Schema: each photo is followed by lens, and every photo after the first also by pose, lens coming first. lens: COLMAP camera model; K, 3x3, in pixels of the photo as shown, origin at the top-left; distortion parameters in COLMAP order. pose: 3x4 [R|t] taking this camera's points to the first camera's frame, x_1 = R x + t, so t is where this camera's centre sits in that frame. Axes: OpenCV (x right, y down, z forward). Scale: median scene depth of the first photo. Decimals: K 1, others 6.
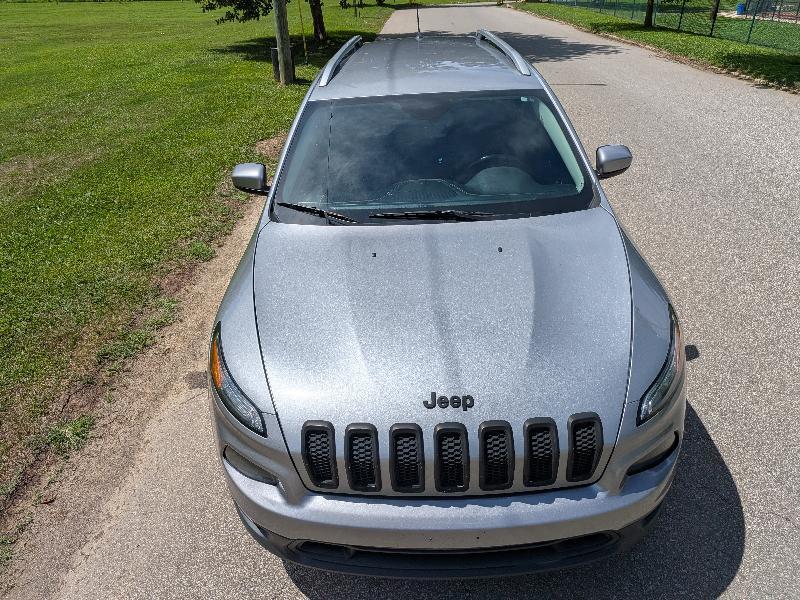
lens RADIAL K [[633.6, 0, 398.7], [0, 633.6, 300.7], [0, 0, 1]] dist [0.042835, -0.060124]
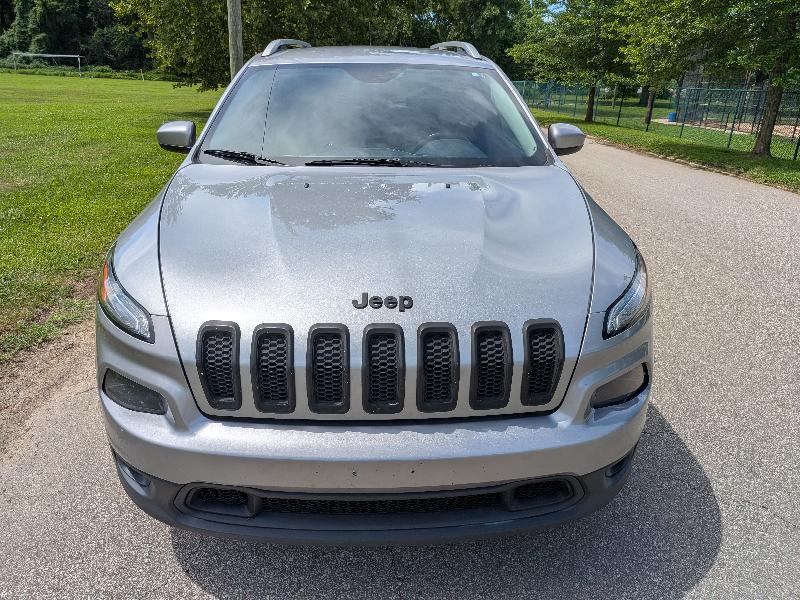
lens RADIAL K [[633.6, 0, 401.4], [0, 633.6, 298.7], [0, 0, 1]] dist [0.042835, -0.060124]
pose [[0.995896, 0.040038, 0.081164, 0.035173], [-0.028261, 0.989554, -0.141367, 0.265891], [-0.085977, 0.138493, 0.986624, 0.177673]]
